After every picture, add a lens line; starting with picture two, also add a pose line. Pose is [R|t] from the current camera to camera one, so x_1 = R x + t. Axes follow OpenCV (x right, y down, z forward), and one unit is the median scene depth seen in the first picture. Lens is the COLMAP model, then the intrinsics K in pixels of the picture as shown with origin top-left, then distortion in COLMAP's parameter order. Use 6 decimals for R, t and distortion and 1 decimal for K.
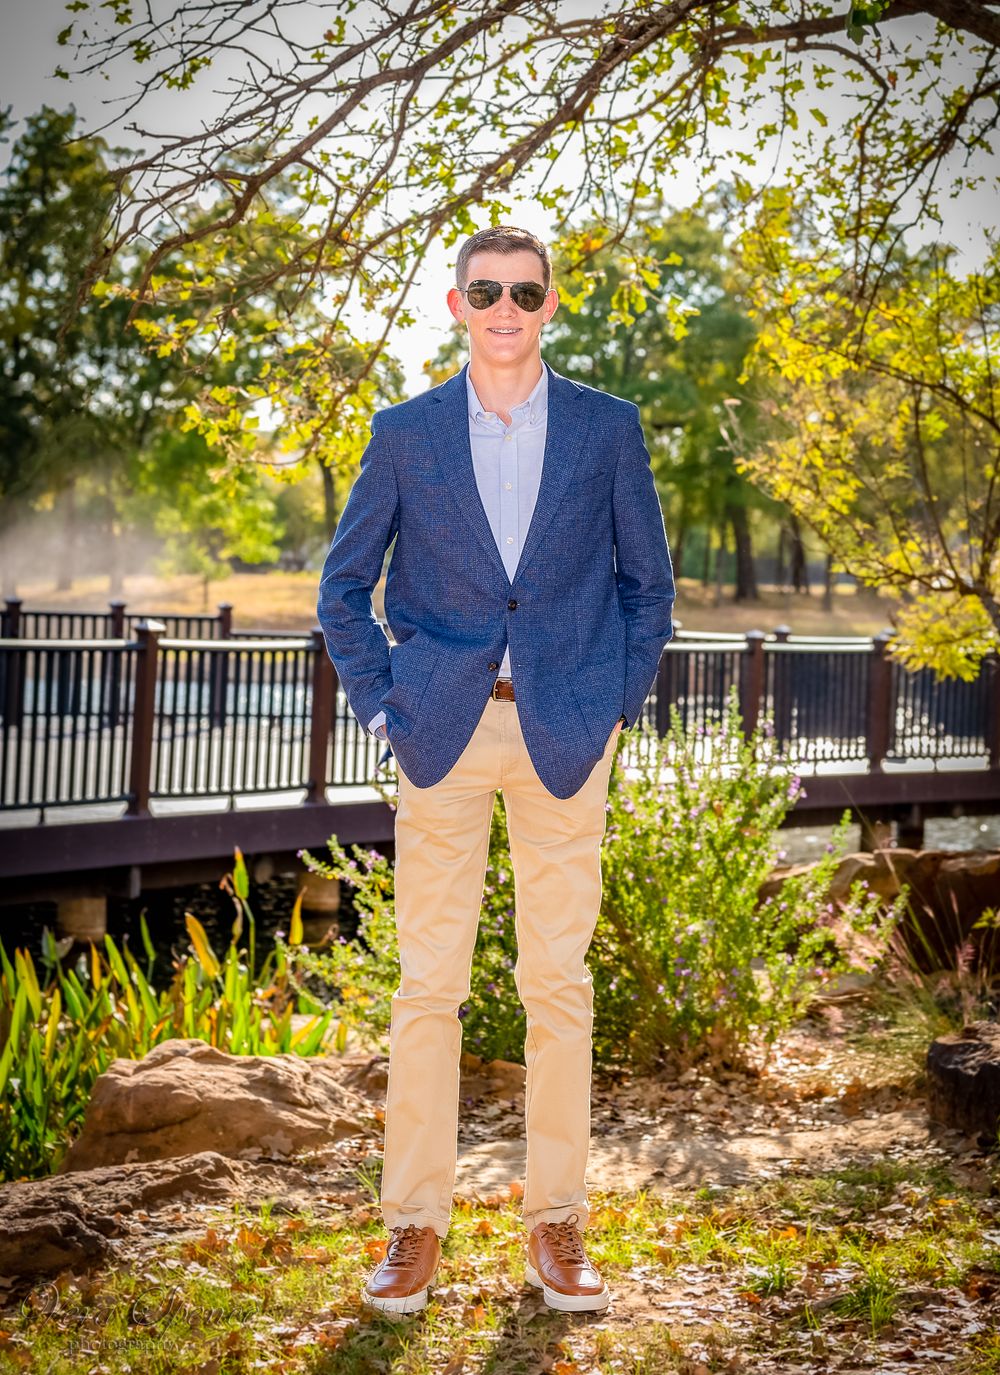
lens RADIAL K [[2795.5, 0, 500.0], [0, 2795.5, 687.5], [0, 0, 1]] dist [-0.040555, -0.163579]
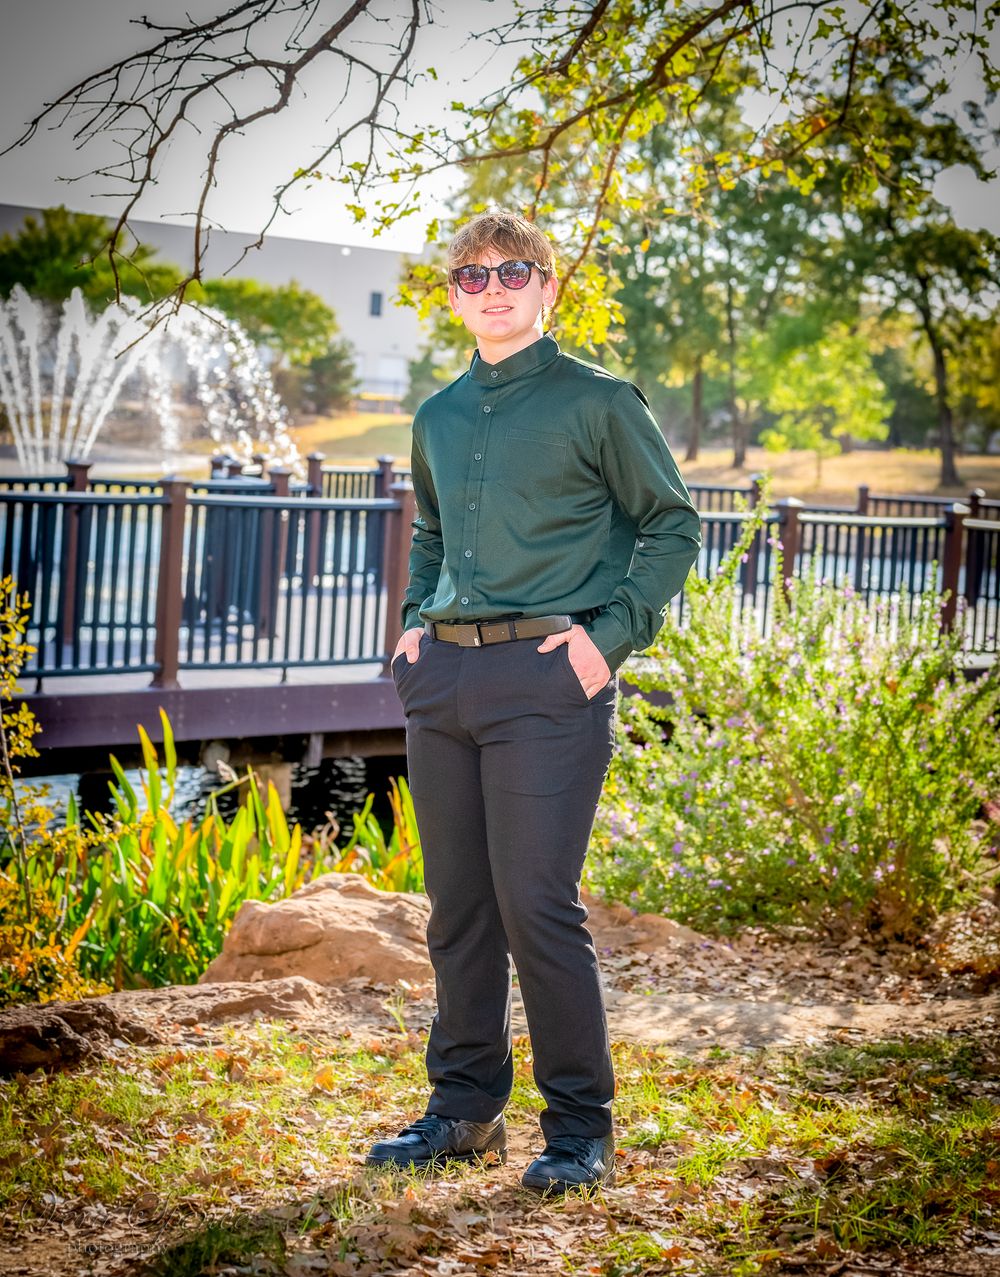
lens RADIAL K [[2657.6, 0, 500.0], [0, 2657.6, 638.5], [0, 0, 1]] dist [-0.056730, 0.339344]
pose [[0.959337, 0.042670, -0.279020, 0.232887], [-0.034286, 0.998804, 0.034862, -0.002146], [0.280174, -0.023878, 0.959652, 0.038766]]
